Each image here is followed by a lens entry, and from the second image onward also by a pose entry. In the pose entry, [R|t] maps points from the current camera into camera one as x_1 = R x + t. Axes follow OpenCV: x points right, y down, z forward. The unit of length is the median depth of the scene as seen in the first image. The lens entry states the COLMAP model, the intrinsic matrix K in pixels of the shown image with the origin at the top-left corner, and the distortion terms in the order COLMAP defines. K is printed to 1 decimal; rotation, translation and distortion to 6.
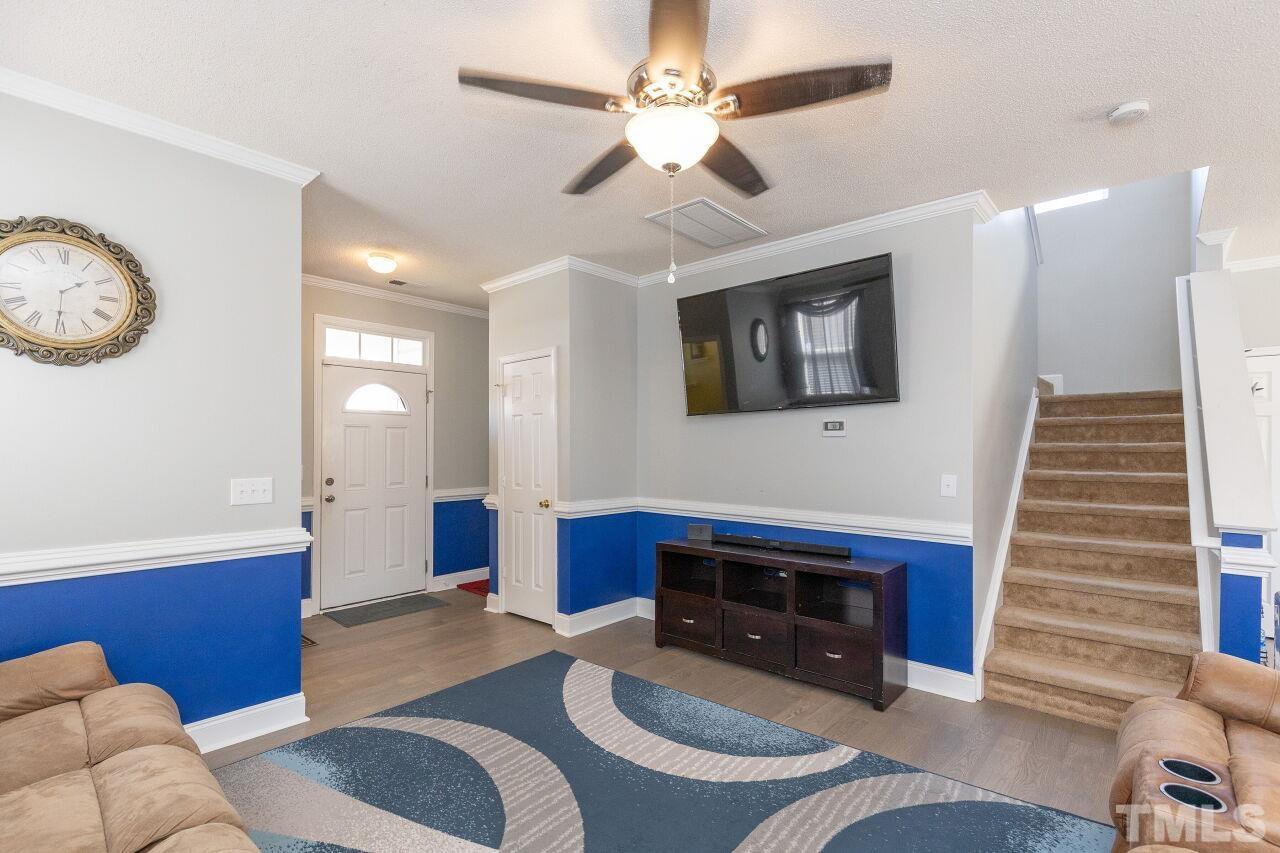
lens RADIAL K [[578.1, 0, 648.3], [0, 578.1, 442.3], [0, 0, 1]] dist [0.003939, -0.001225]
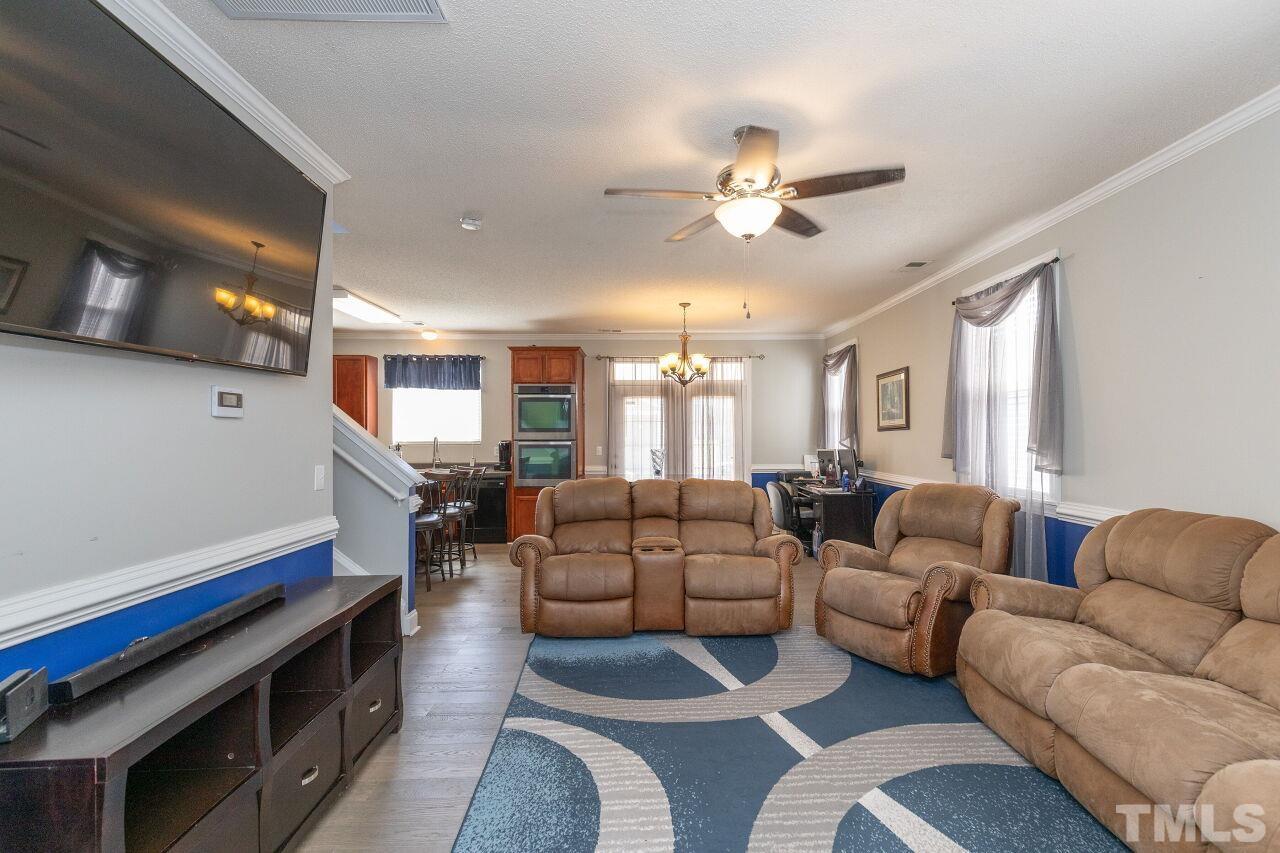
lens RADIAL K [[578.1, 0, 652.0], [0, 578.1, 431.5], [0, 0, 1]] dist [0.003939, -0.001225]
pose [[-0.673772, 0.004543, 0.738925, -0.557010], [-0.005051, 0.999929, -0.010753, 0.012065], [-0.738922, -0.010977, -0.673702, 1.401076]]
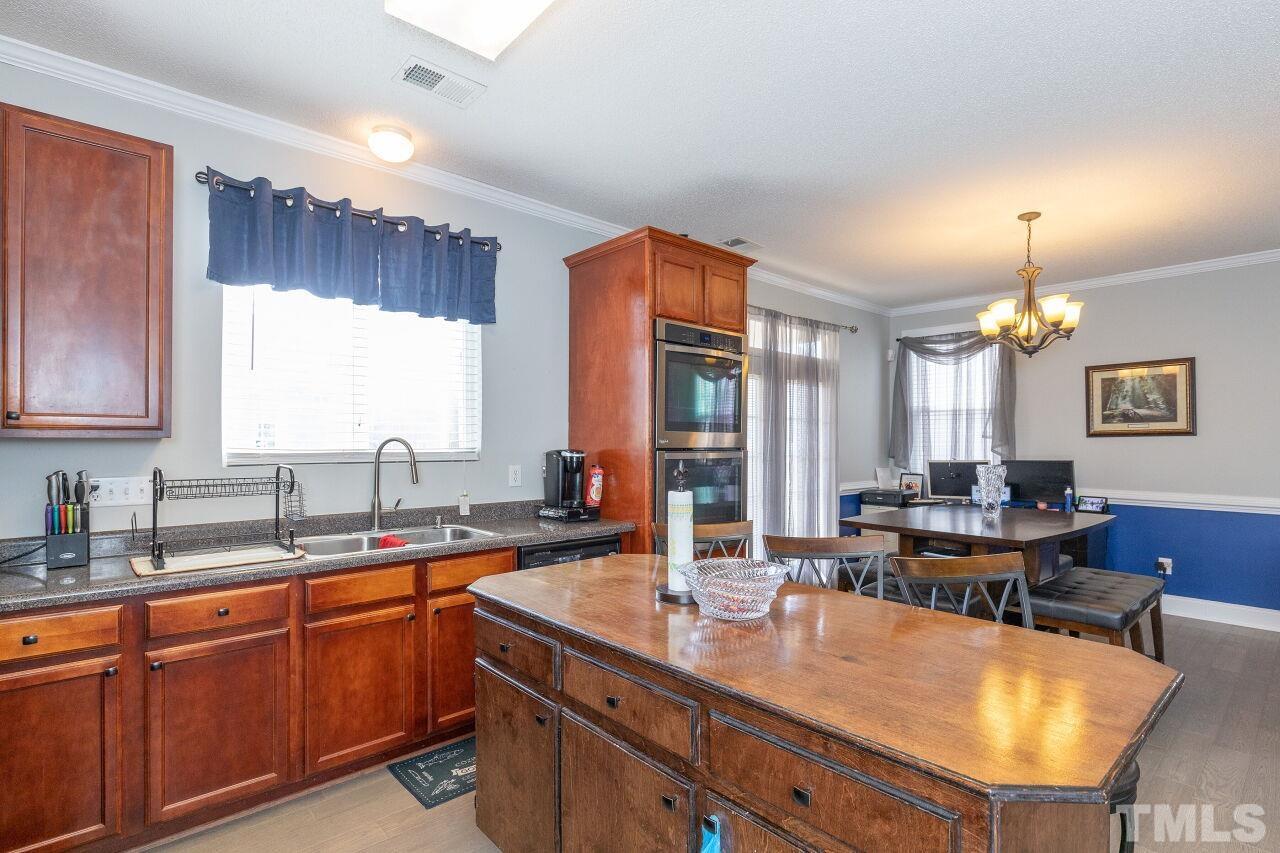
lens RADIAL K [[608.8, 0, 637.0], [0, 608.8, 439.7], [0, 0, 1]] dist [-0.000349, -0.000545]
pose [[-0.991441, -0.006952, 0.130372, 1.607129], [-0.008278, 0.999919, -0.009633, 0.019789], [-0.130294, -0.010630, -0.991418, 1.277055]]
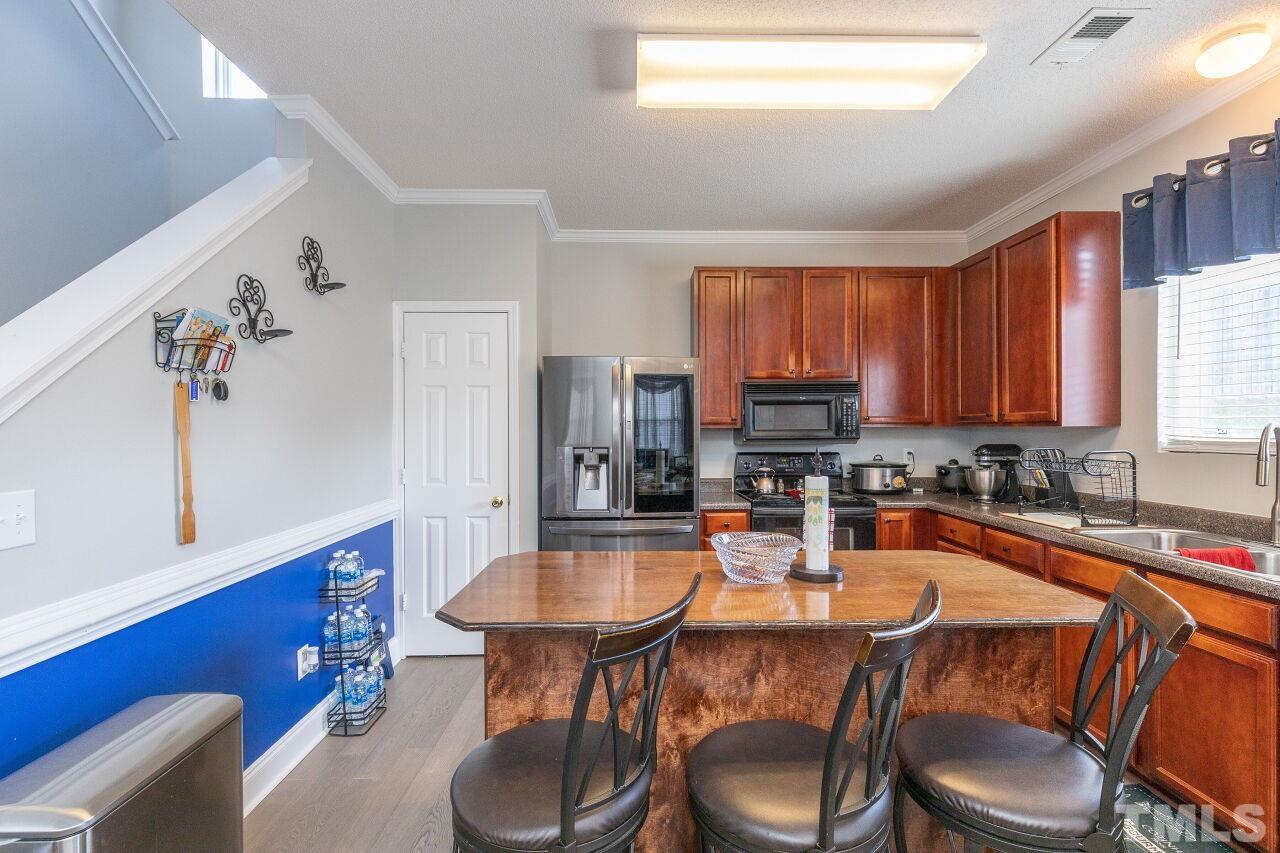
lens RADIAL K [[578.1, 0, 639.6], [0, 578.1, 432.7], [0, 0, 1]] dist [0.003939, -0.001225]
pose [[0.744072, -0.012450, 0.667984, 1.068062], [0.002167, 0.999866, 0.016221, 0.007291], [-0.668096, -0.010622, 0.743999, 0.302478]]
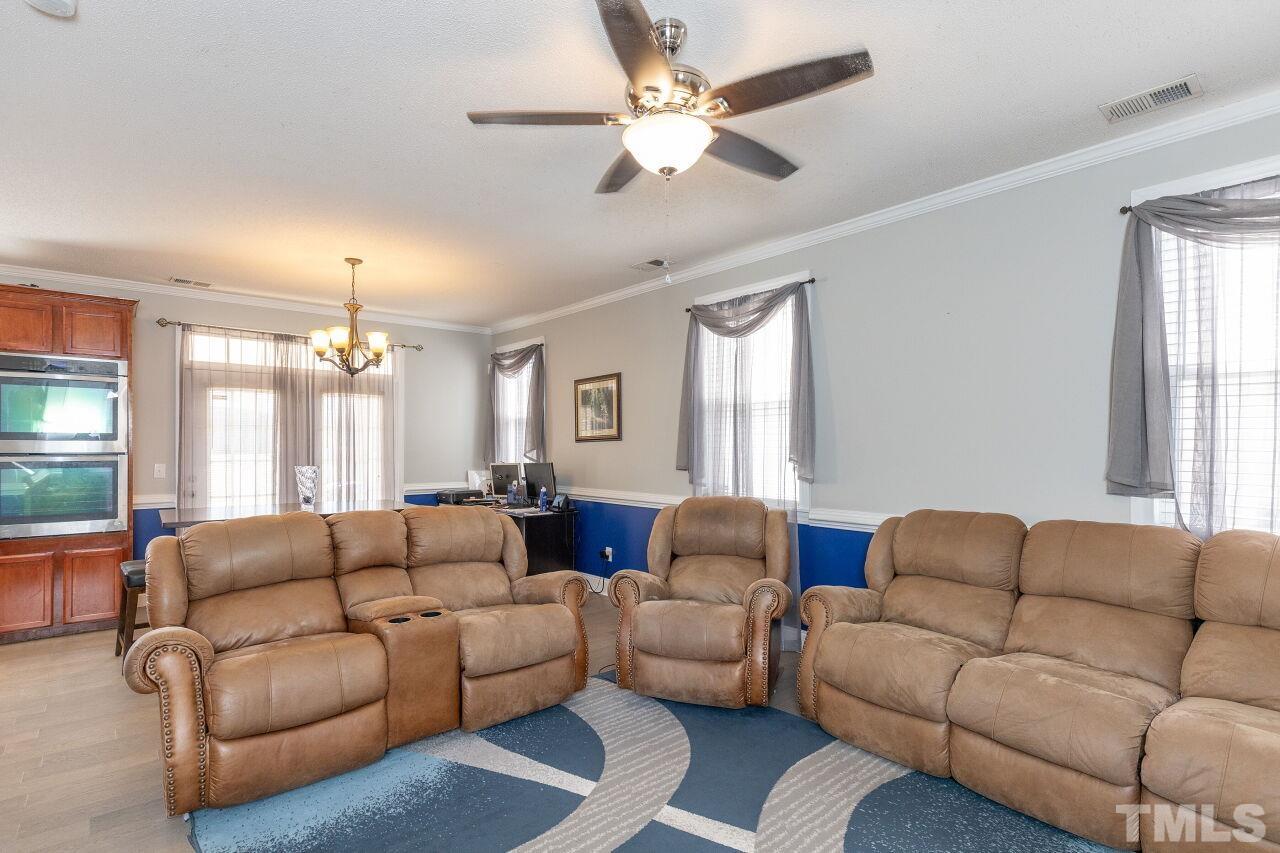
lens RADIAL K [[642.7, 0, 645.7], [0, 642.7, 435.3], [0, 0, 1]] dist [0.000541, -0.001255]
pose [[-0.989616, 0.002308, 0.143717, -0.058386], [-0.001666, 0.999620, -0.027523, 0.019383], [-0.143726, -0.027477, -0.989236, 1.421302]]
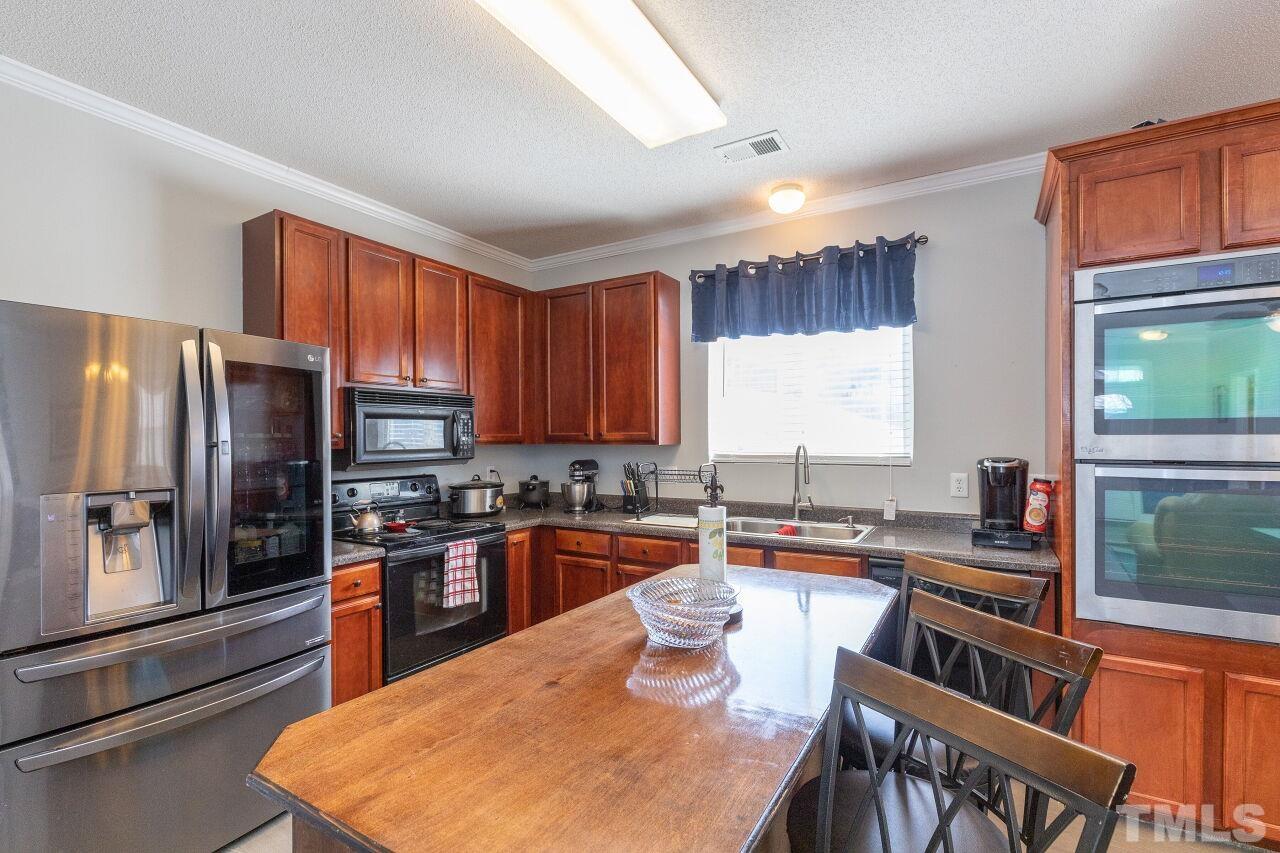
lens RADIAL K [[578.1, 0, 638.4], [0, 578.1, 438.4], [0, 0, 1]] dist [0.003939, -0.001225]
pose [[-0.175774, -0.004618, 0.984420, 1.075382], [-0.002799, 0.999987, 0.004192, -0.004649], [-0.984427, -0.002019, -0.175784, 0.836054]]
